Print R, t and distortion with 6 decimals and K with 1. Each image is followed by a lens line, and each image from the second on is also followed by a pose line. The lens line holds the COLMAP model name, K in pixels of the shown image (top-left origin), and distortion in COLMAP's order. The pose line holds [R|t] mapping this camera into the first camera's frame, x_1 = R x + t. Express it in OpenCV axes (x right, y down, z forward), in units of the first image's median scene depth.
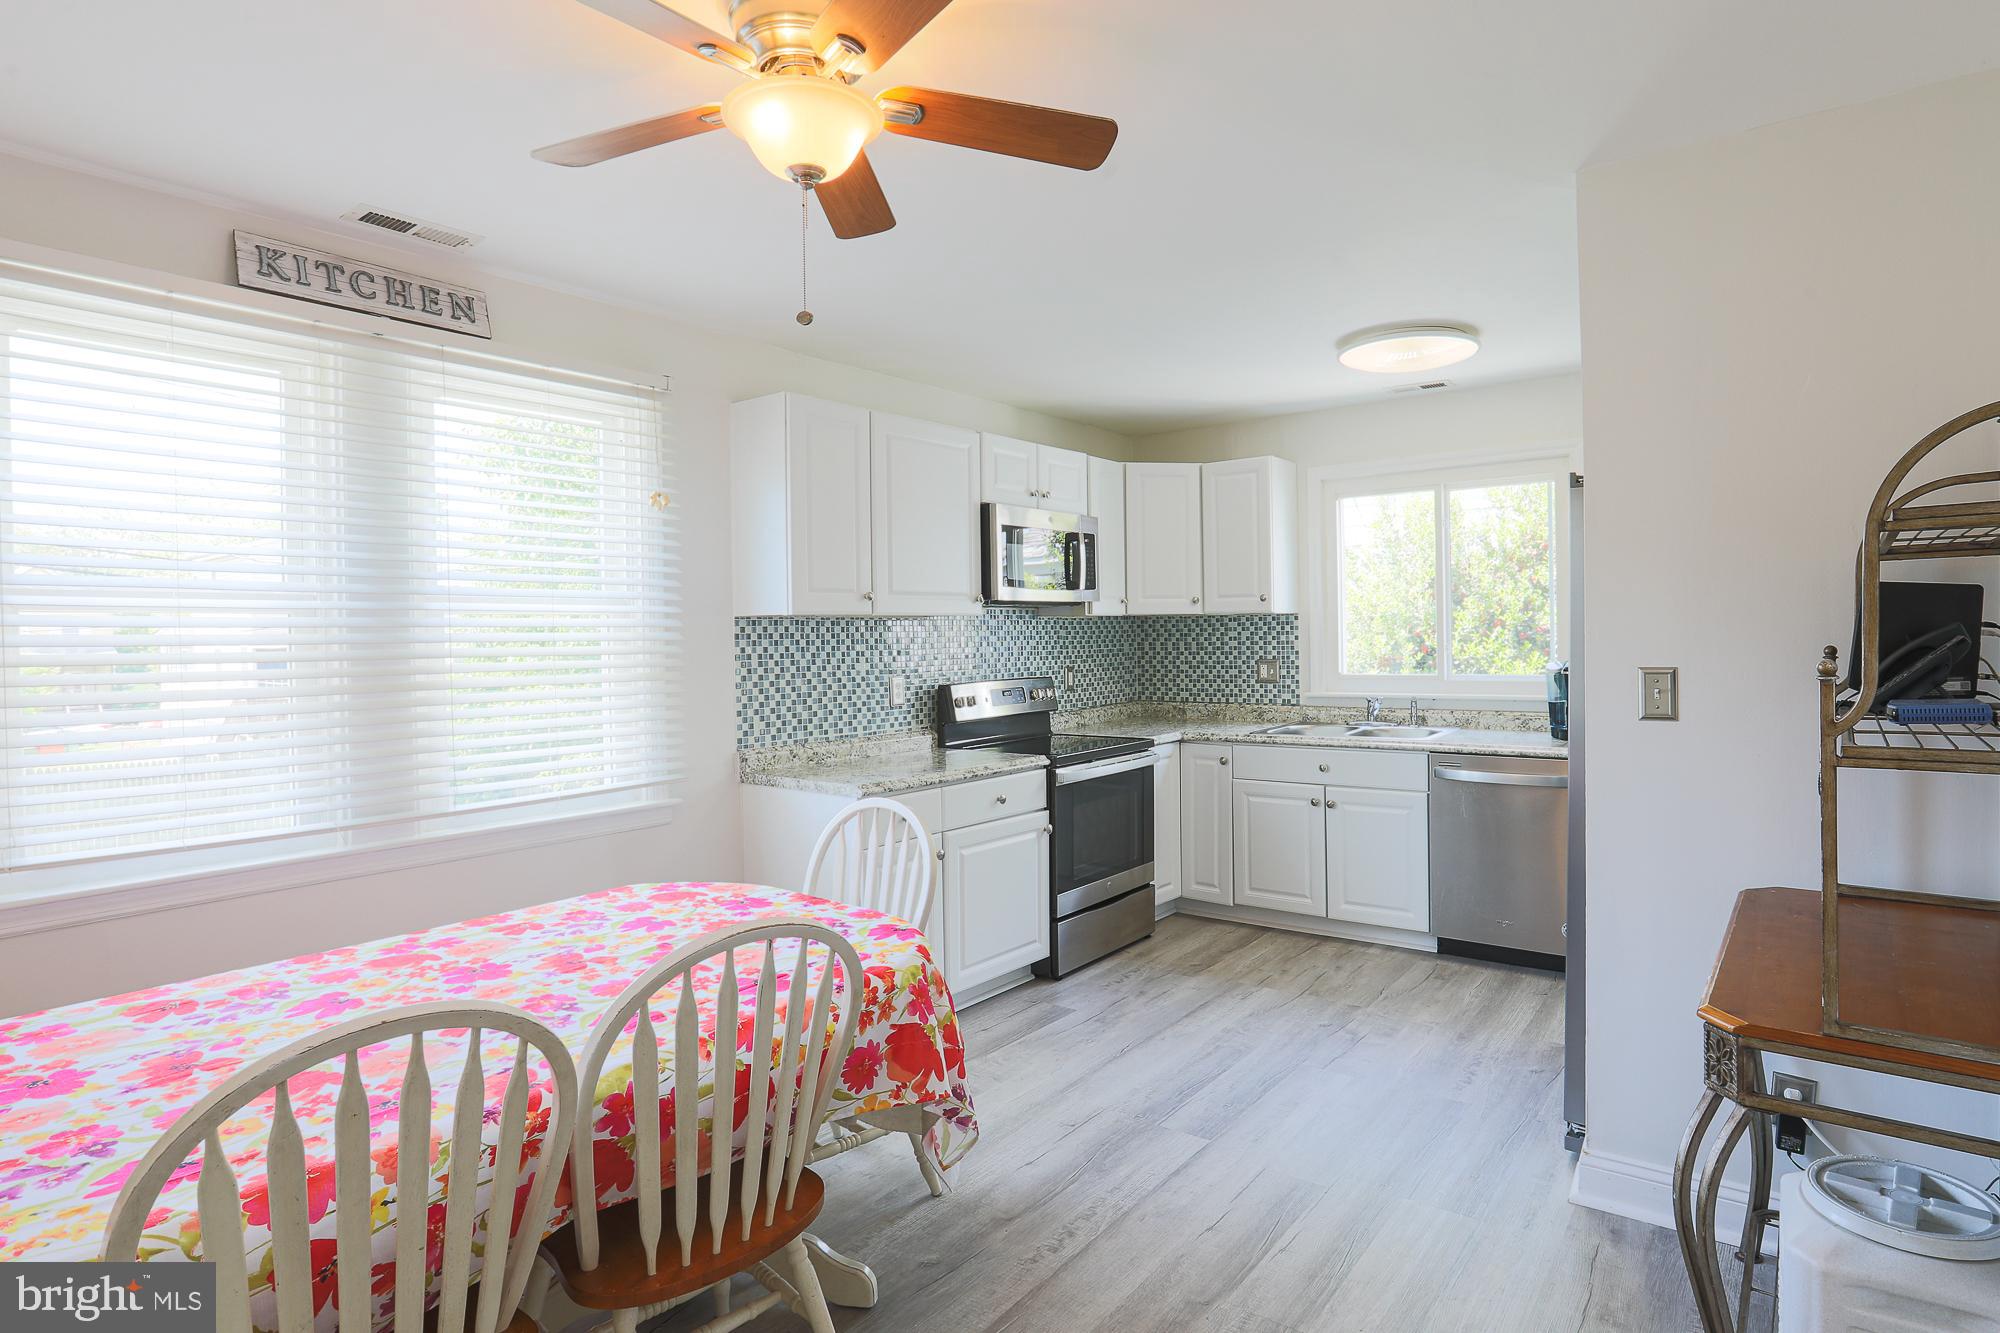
lens RADIAL K [[1046.7, 0, 1114.4], [0, 1046.7, 667.7], [0, 0, 1]] dist [-0.060755, 0.000213]
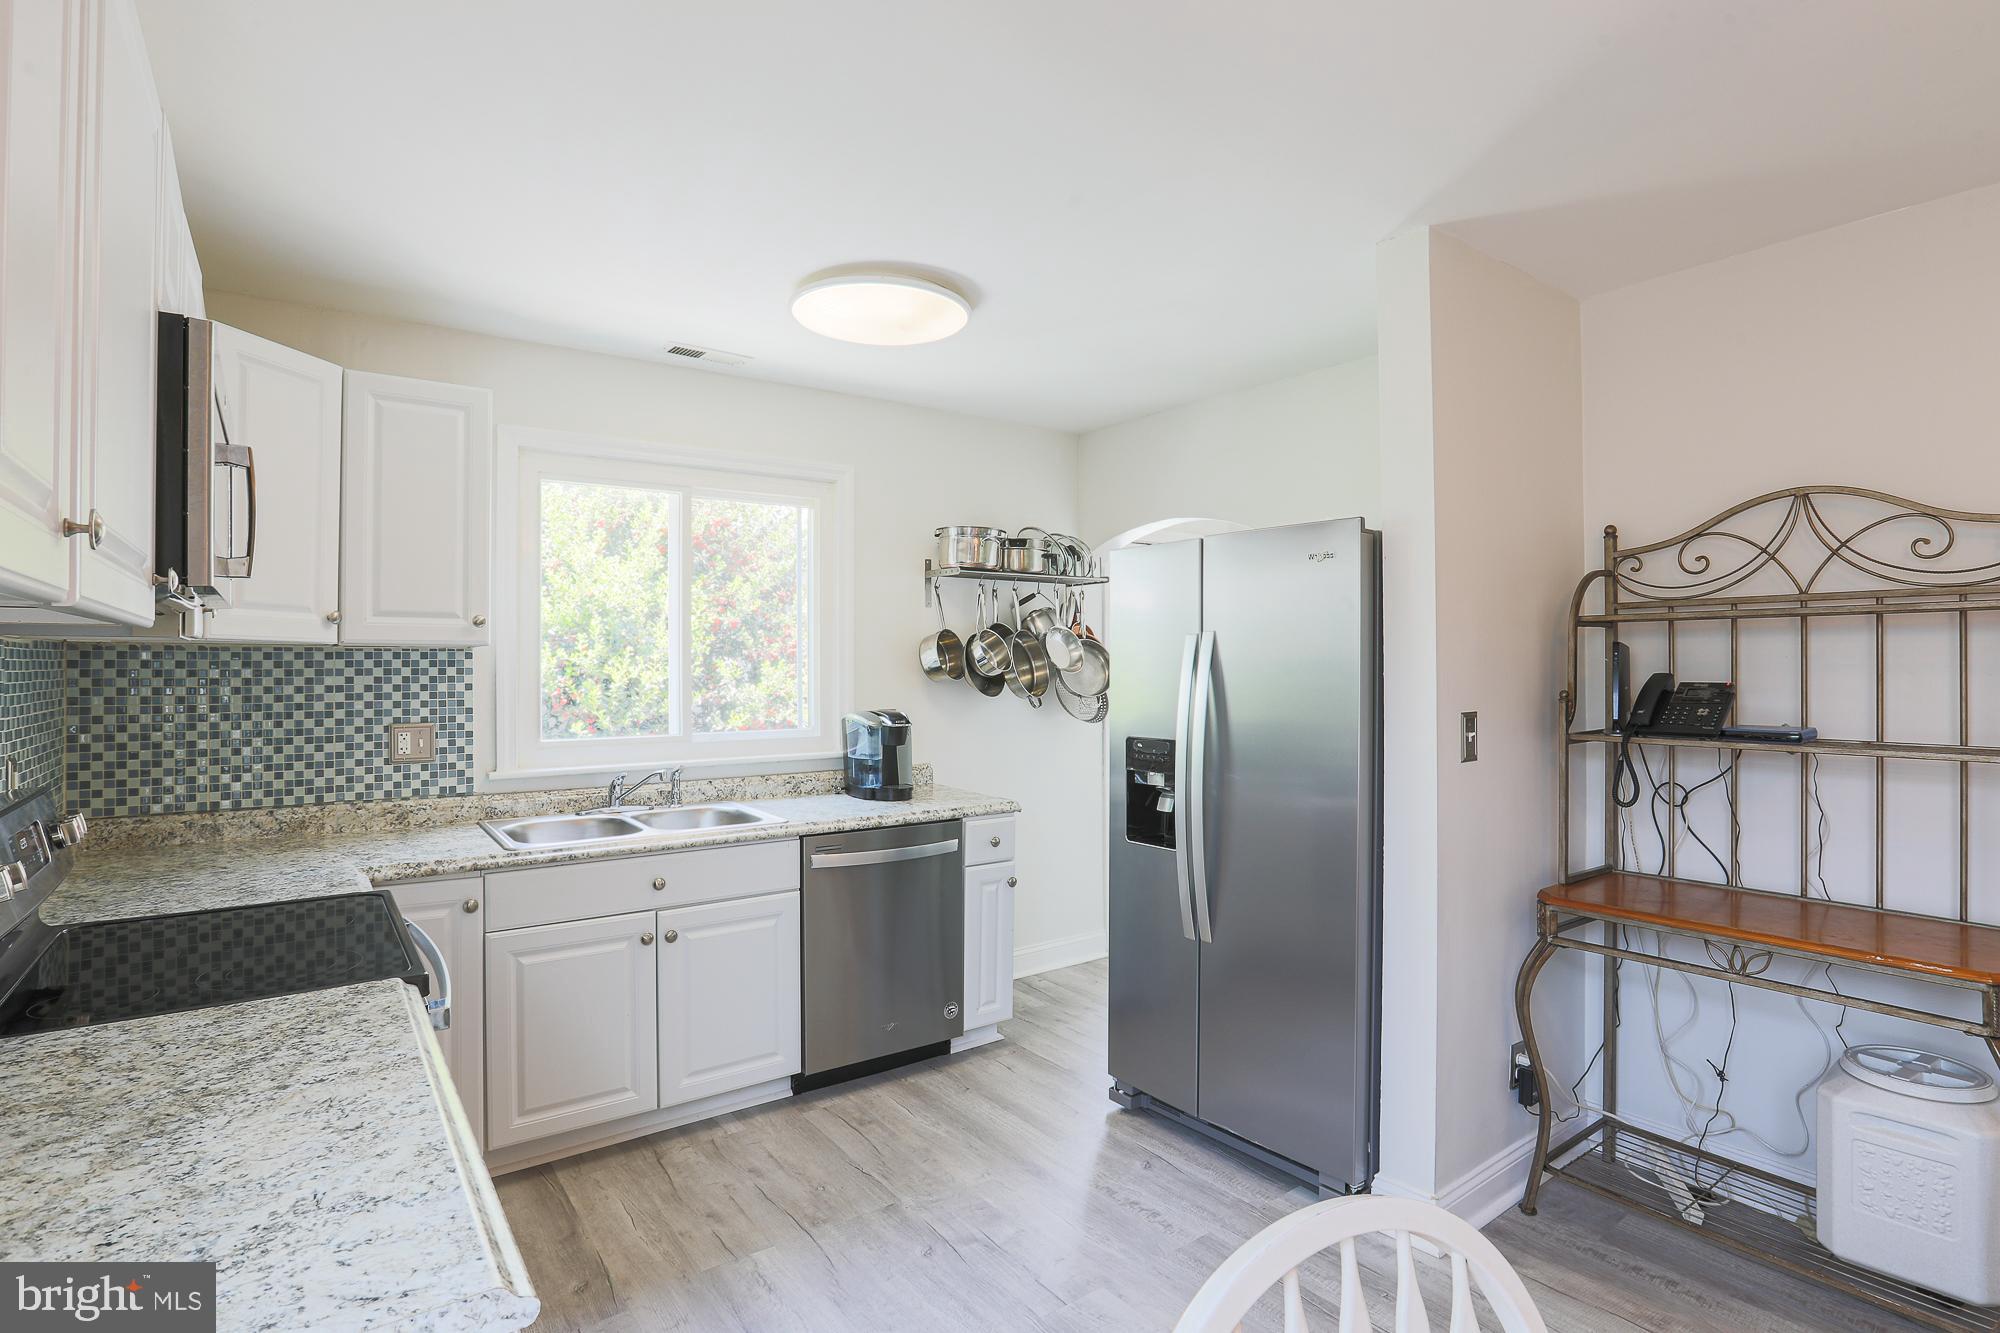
lens RADIAL K [[979.4, 0, 1006.8], [0, 979.4, 667.9], [0, 0, 1]] dist [-0.053535, 0.017684]
pose [[0.323093, 0.015079, 0.946247, -0.304815], [0.028785, 0.999254, -0.025752, -0.018059], [-0.945929, 0.035558, 0.322418, 0.574703]]
